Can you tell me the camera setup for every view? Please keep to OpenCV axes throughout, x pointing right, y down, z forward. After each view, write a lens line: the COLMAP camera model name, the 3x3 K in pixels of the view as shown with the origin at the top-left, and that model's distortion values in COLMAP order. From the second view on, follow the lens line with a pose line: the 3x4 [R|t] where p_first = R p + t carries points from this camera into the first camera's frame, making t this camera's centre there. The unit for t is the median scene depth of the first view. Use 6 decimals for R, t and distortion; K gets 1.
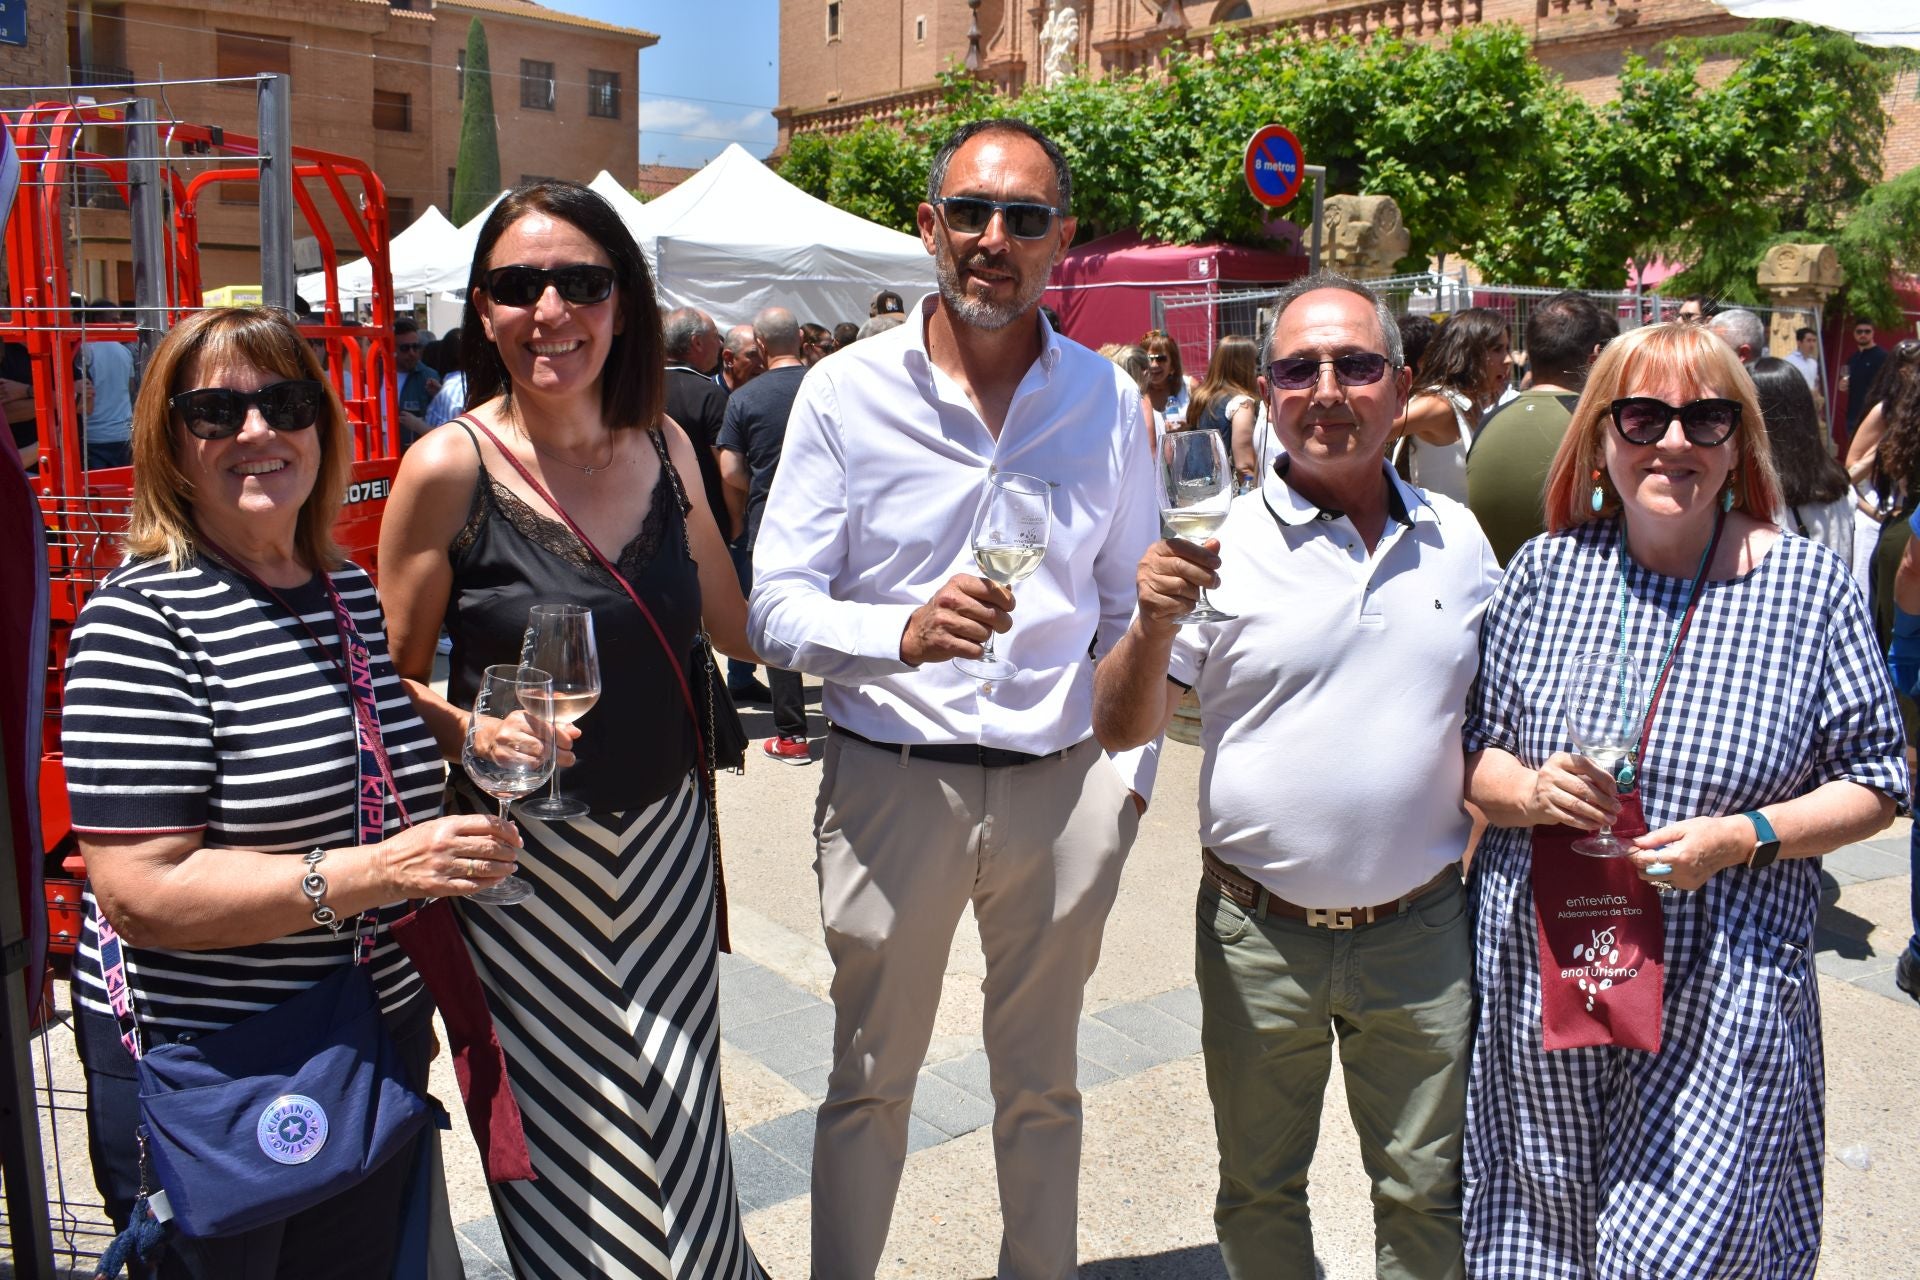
lens RADIAL K [[2266.0, 0, 958.1], [0, 2266.0, 595.7], [0, 0, 1]] dist [-0.035433, 0.010303]
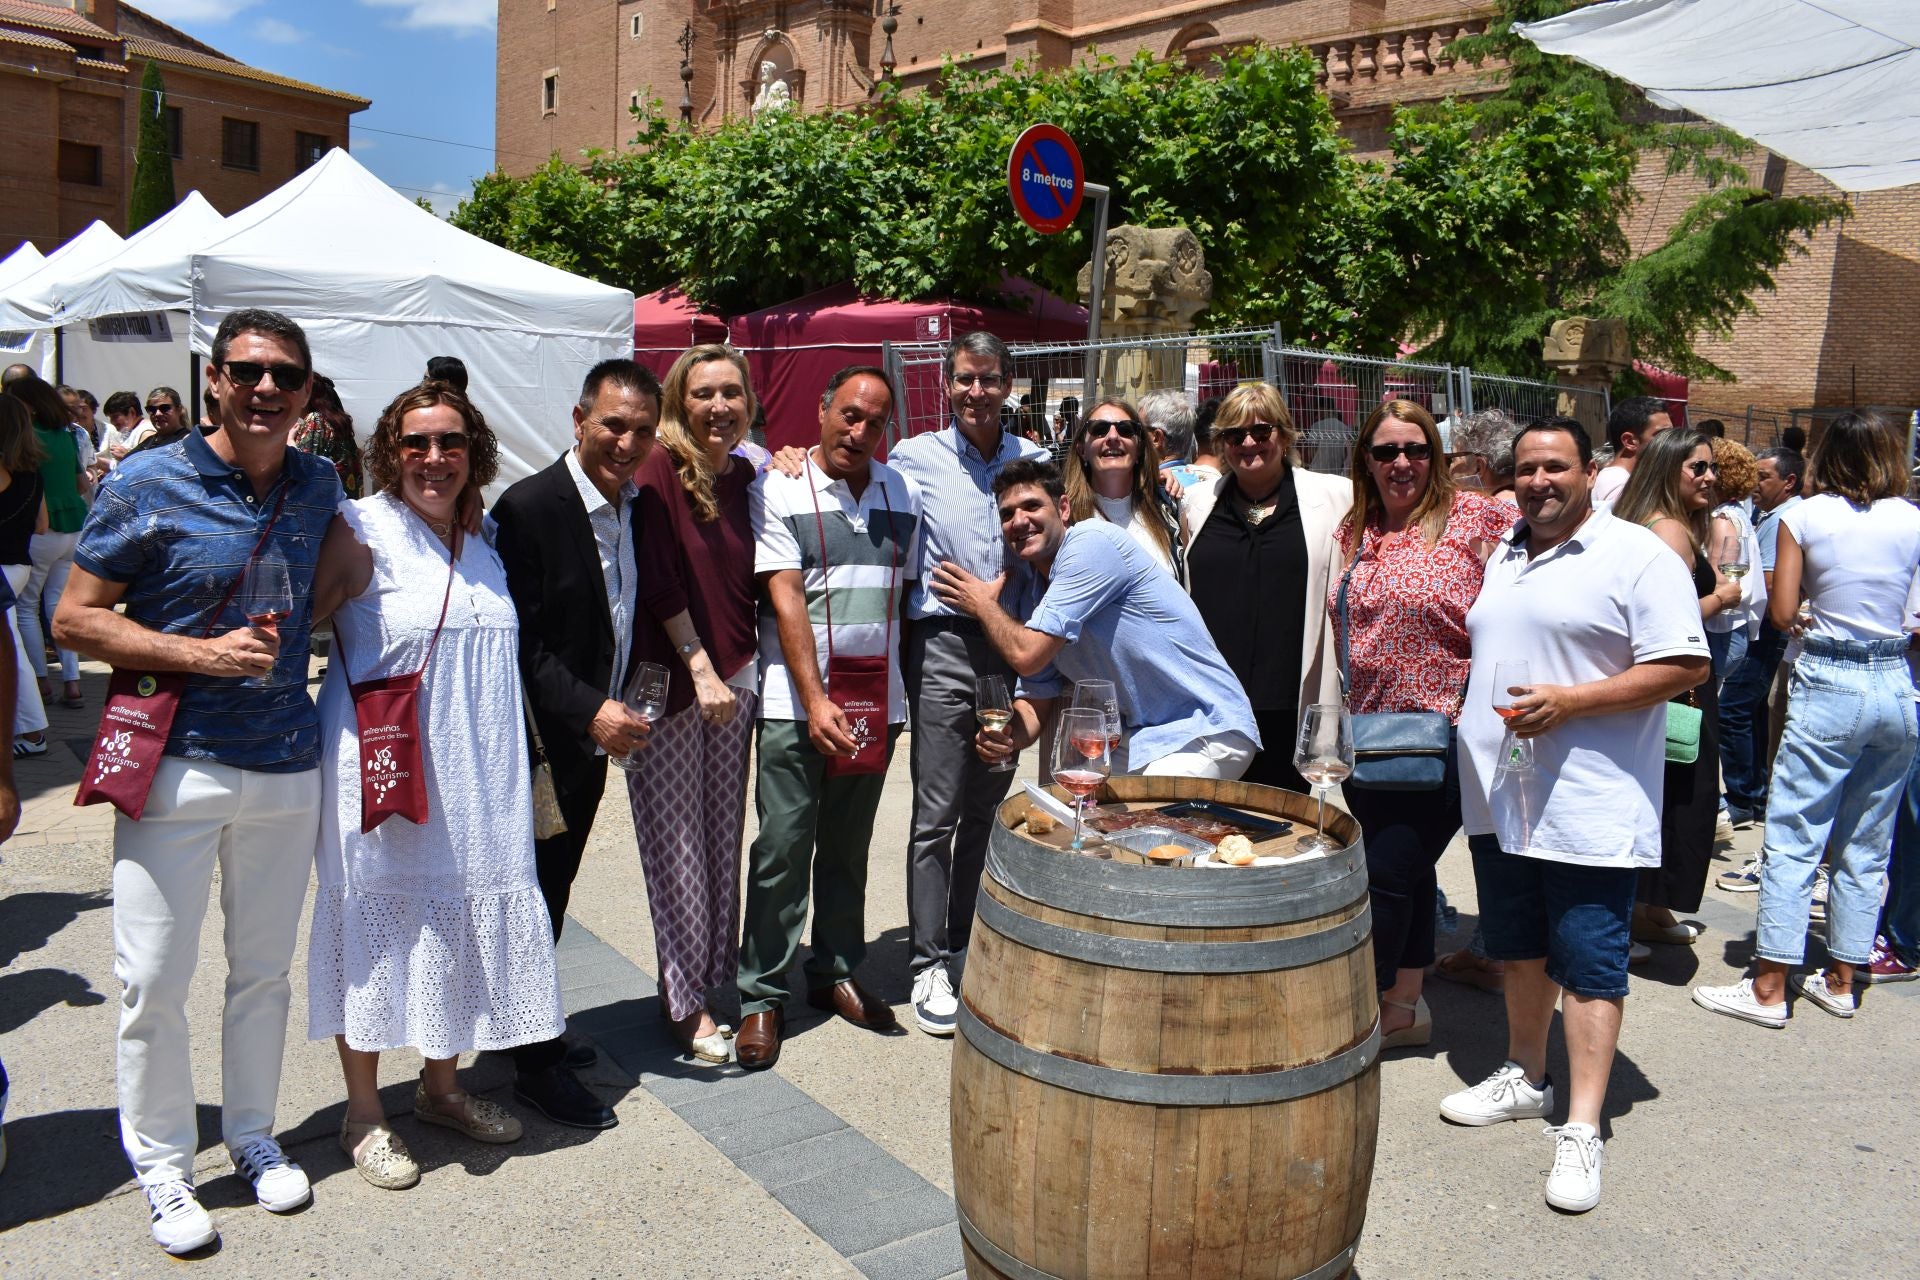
lens RADIAL K [[1982.9, 0, 1111.5], [0, 1982.9, 636.6], [0, 0, 1]] dist [-0.067426, -0.016924]
pose [[0.977570, -0.005322, 0.210543, 0.015987], [0.005226, 0.999986, 0.001015, -0.027645], [-0.210545, 0.000108, 0.977584, 0.249652]]
